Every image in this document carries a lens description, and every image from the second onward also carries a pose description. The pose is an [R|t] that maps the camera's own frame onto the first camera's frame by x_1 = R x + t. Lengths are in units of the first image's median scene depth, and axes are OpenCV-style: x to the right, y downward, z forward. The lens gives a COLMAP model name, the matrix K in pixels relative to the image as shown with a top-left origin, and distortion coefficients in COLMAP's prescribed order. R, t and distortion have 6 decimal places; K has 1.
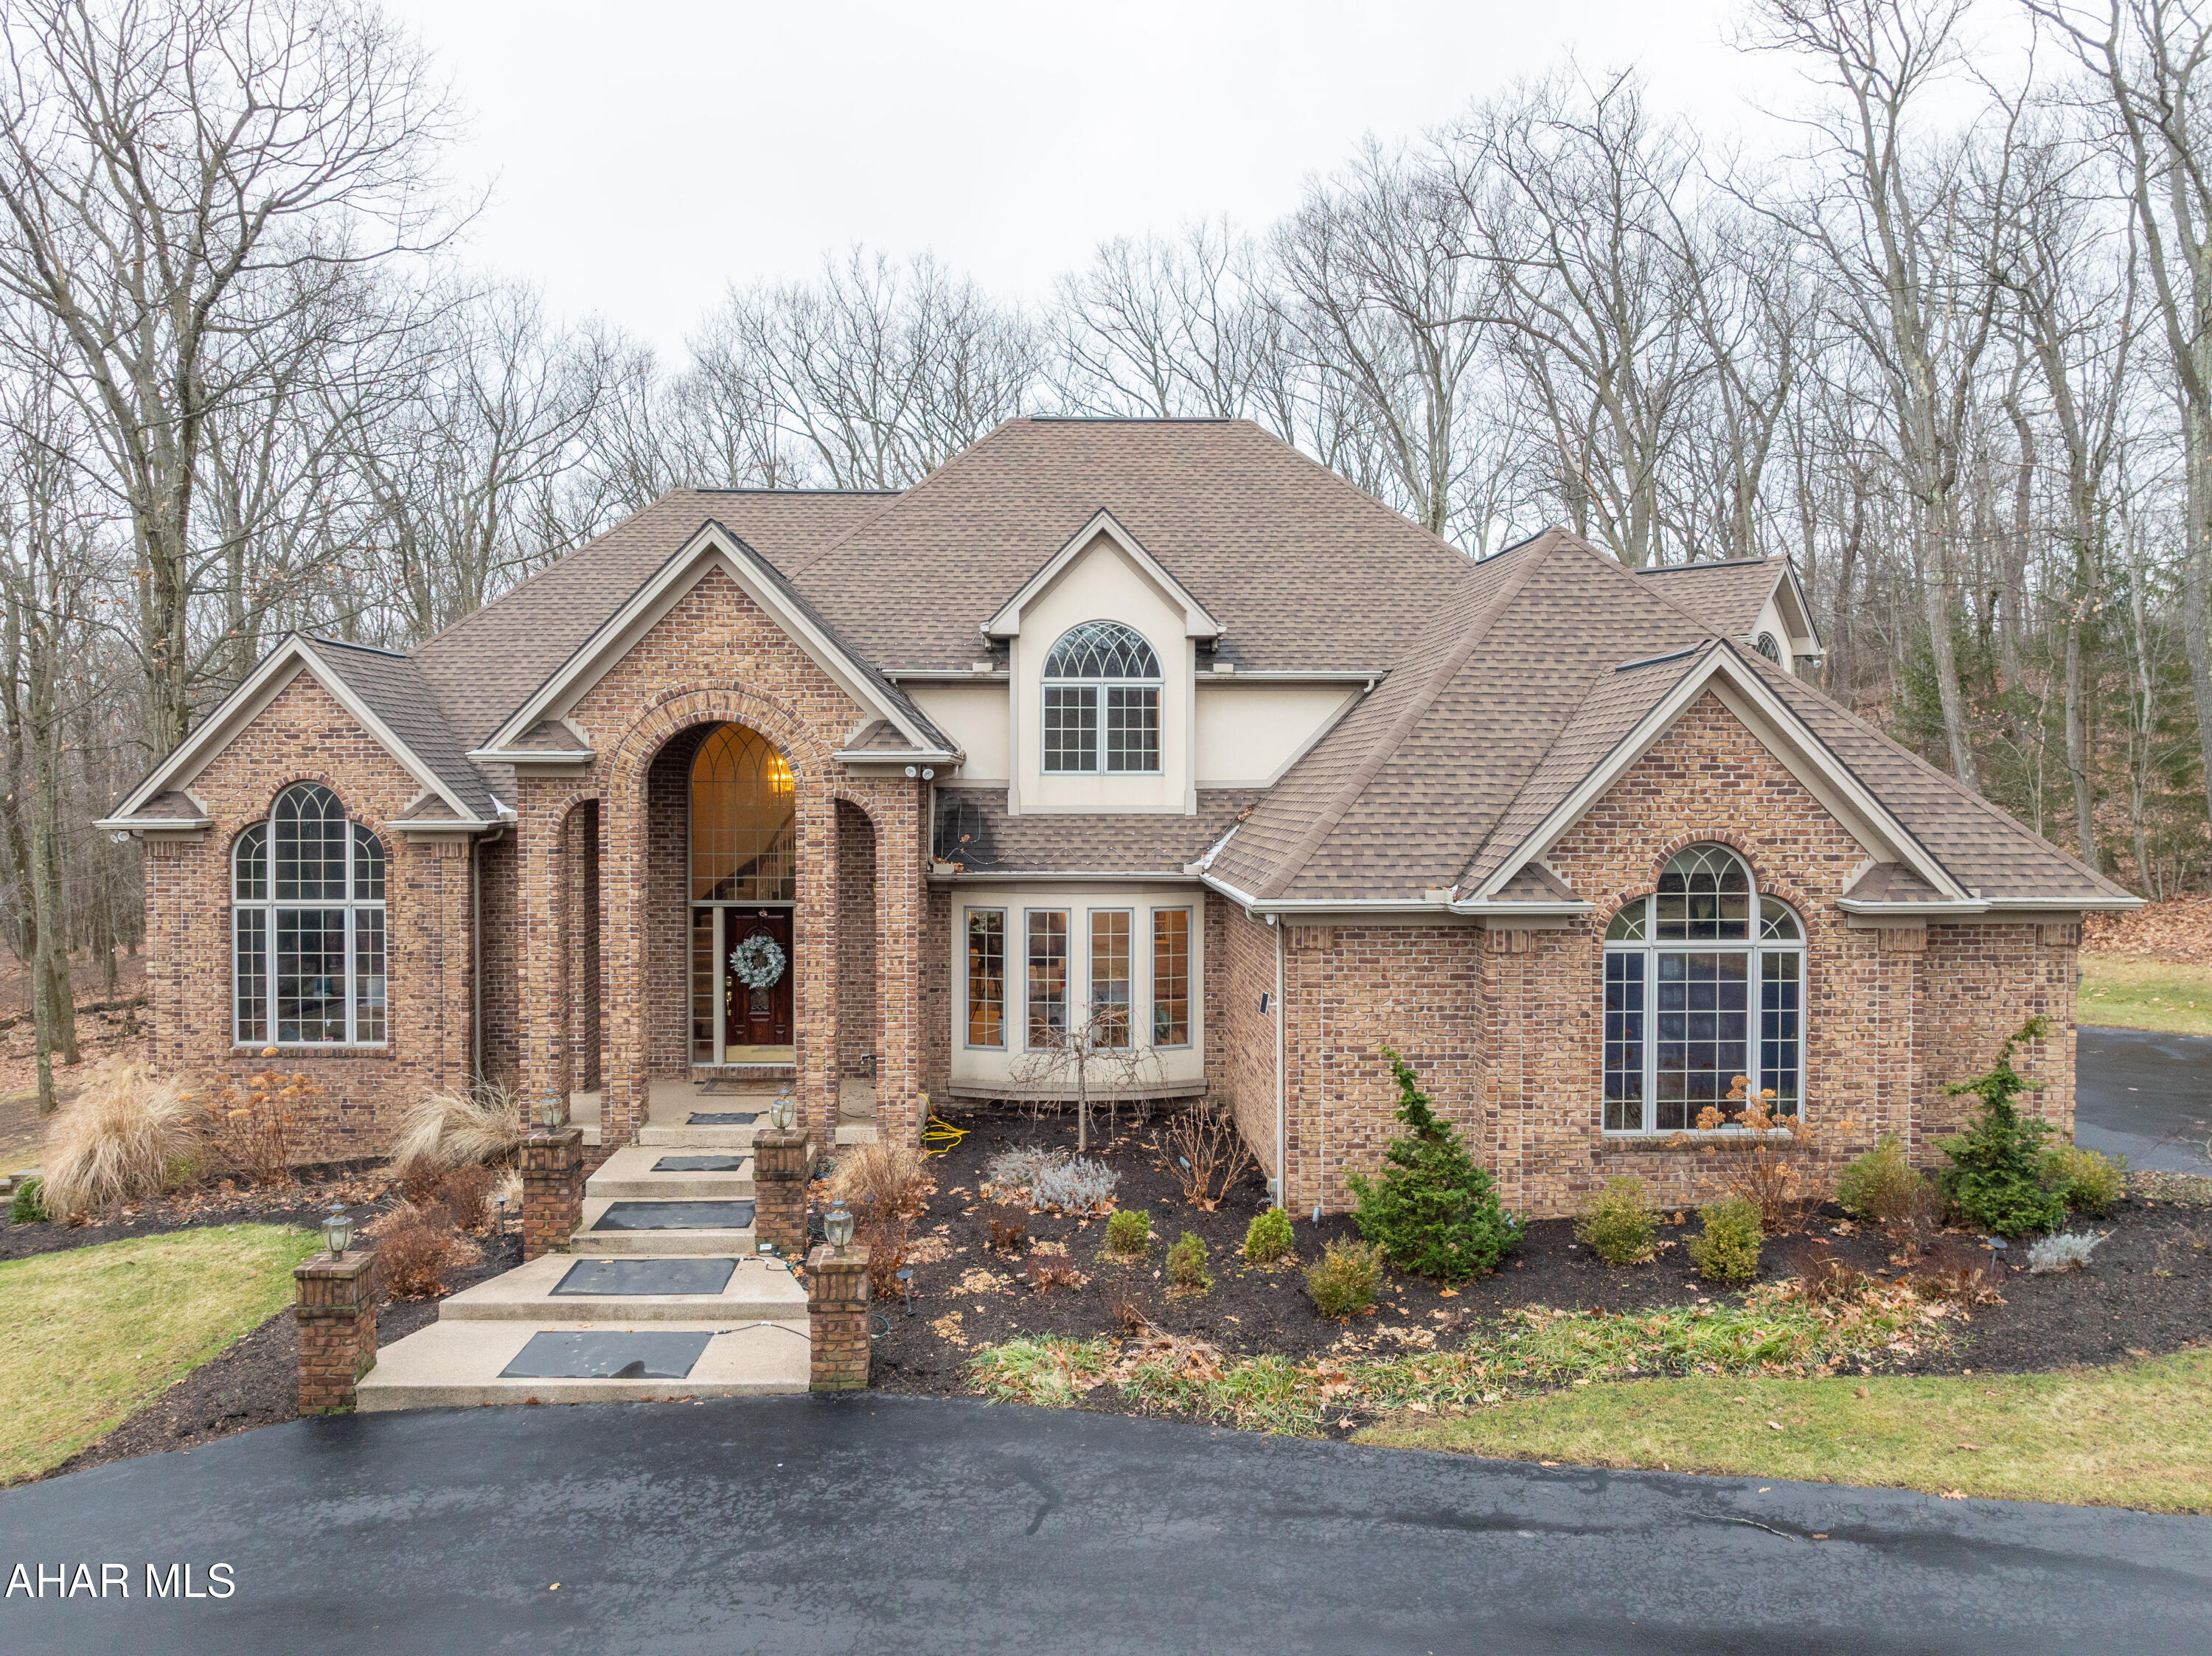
lens RADIAL K [[1540.2, 0, 1062.1], [0, 1540.2, 819.2], [0, 0, 1]] dist [-0.018325, -0.028830]
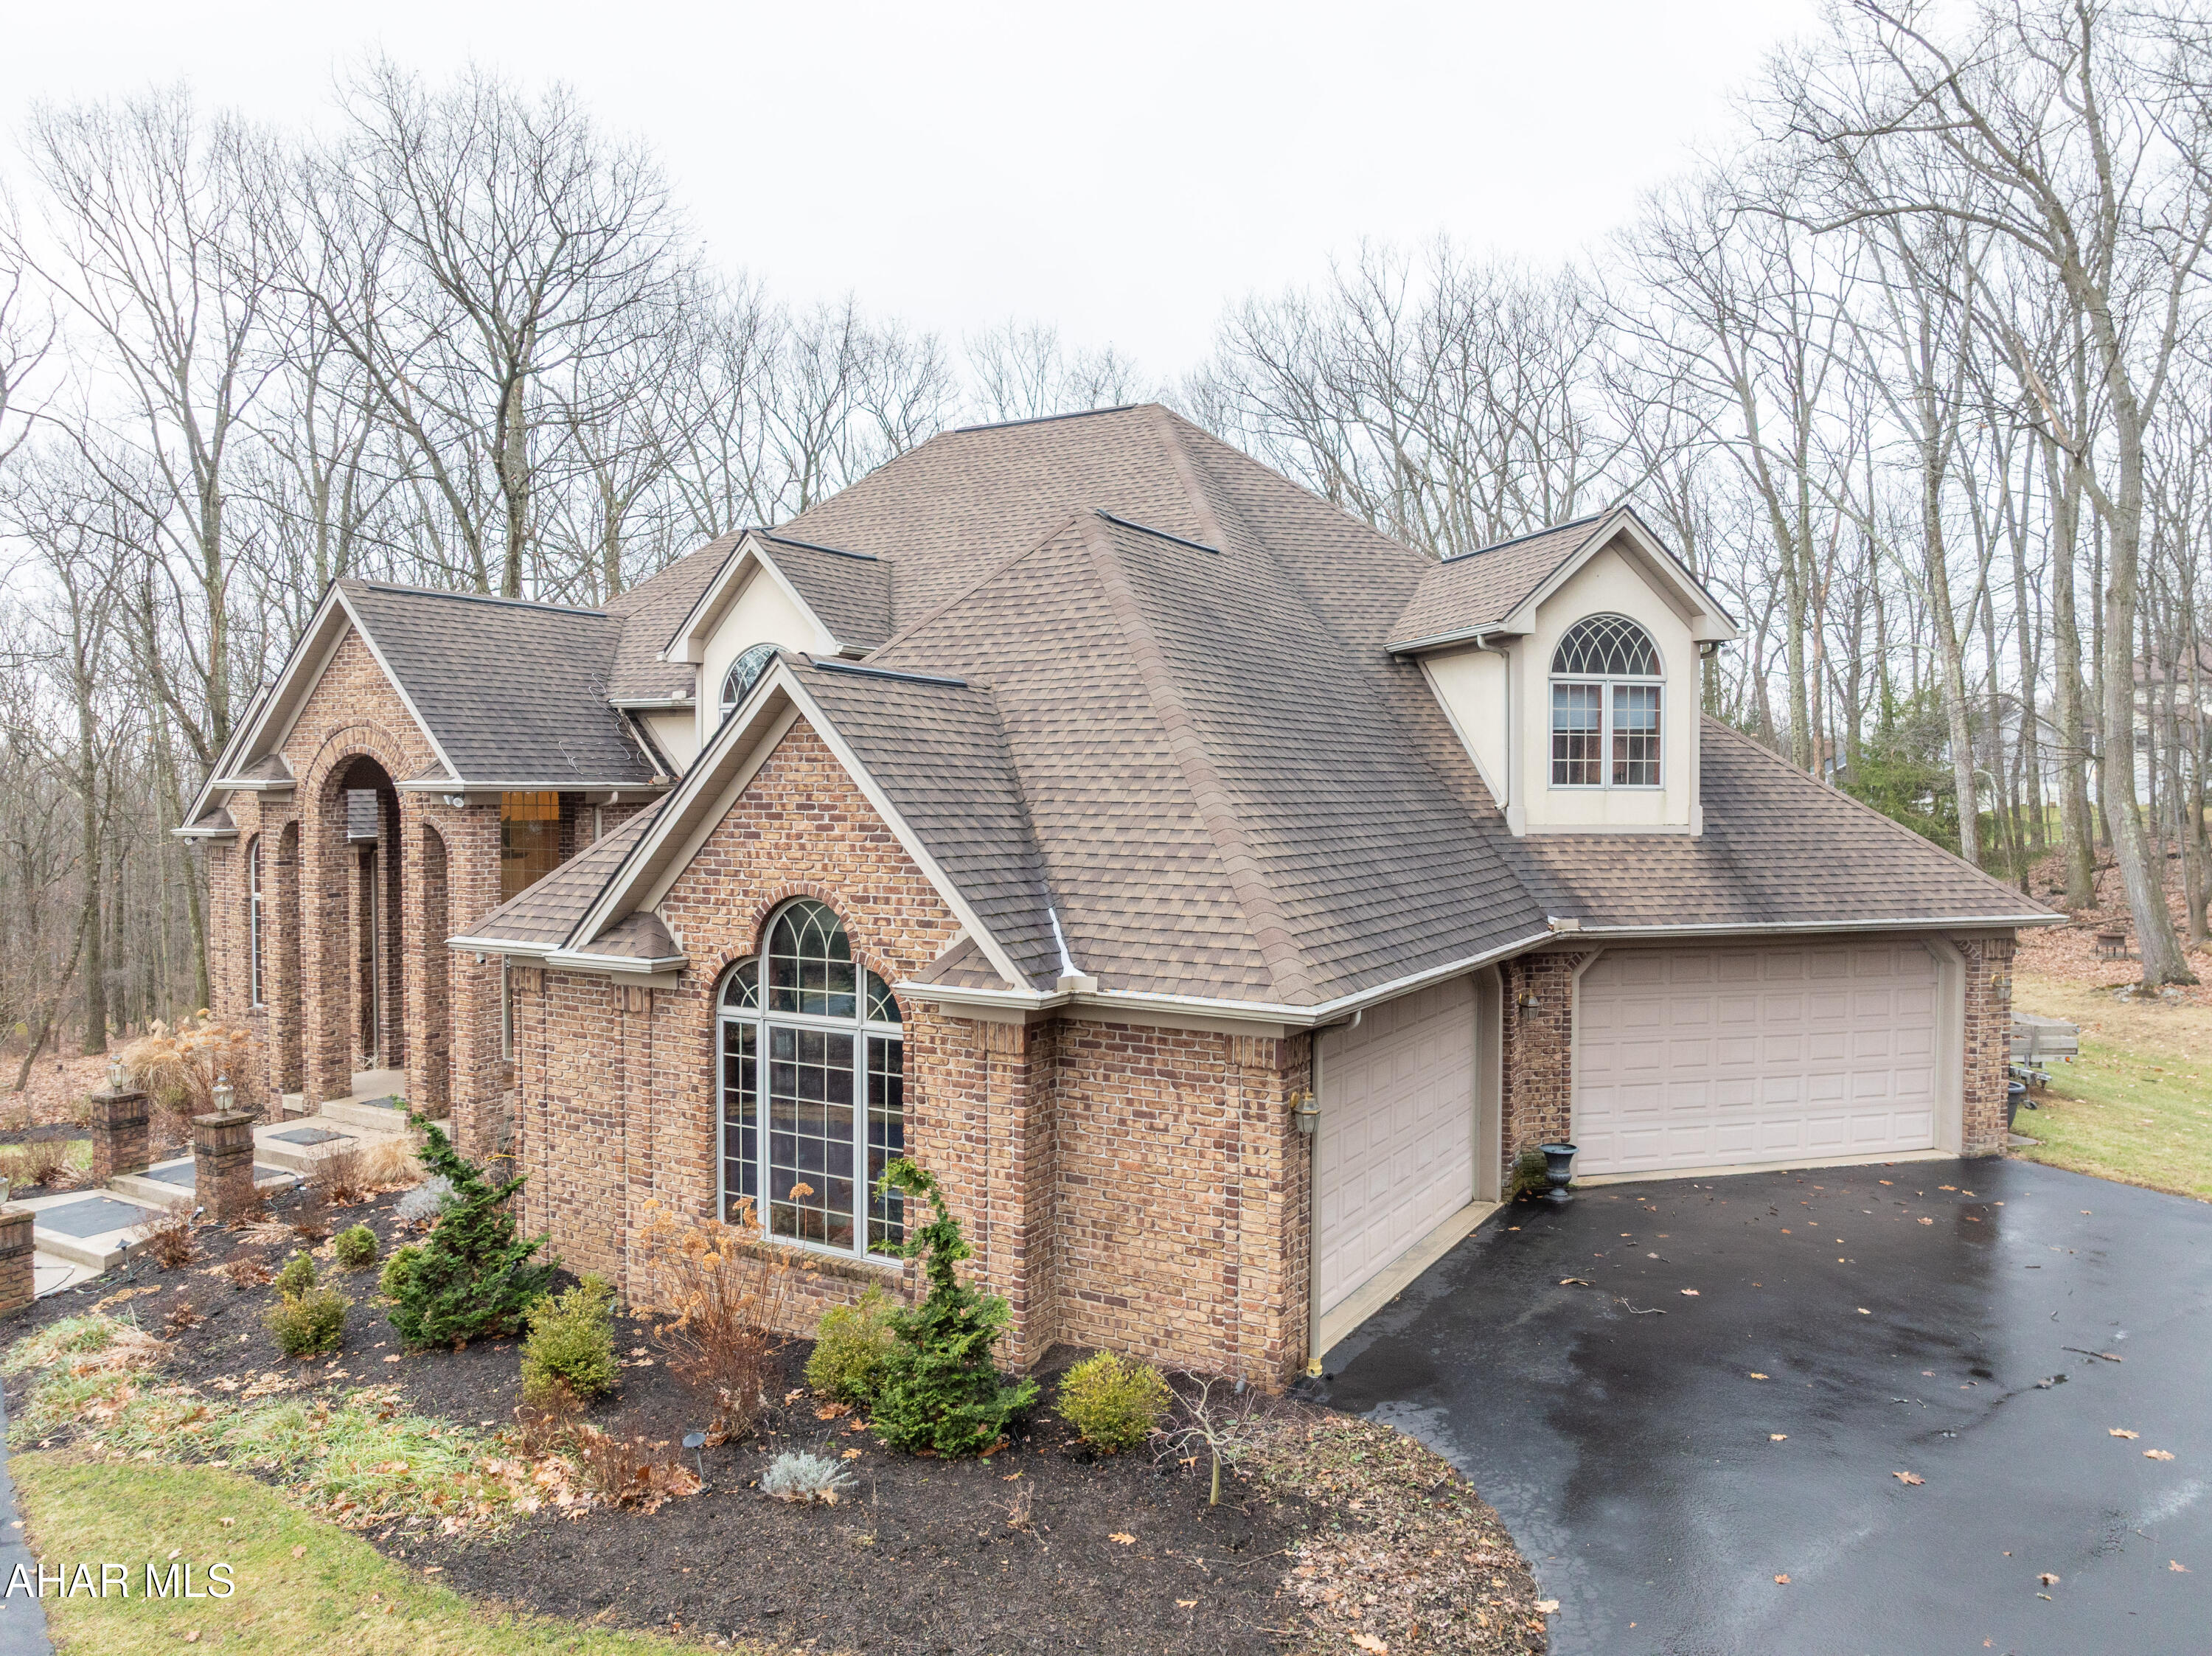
lens RADIAL K [[1540.2, 0, 1098.5], [0, 1540.2, 828.4], [0, 0, 1]] dist [-0.018325, -0.028830]
pose [[0.850092, 0.017714, -0.526337, 0.984370], [-0.014517, 0.999843, 0.010204, -0.032780], [0.526435, -0.001033, 0.850215, 0.374230]]
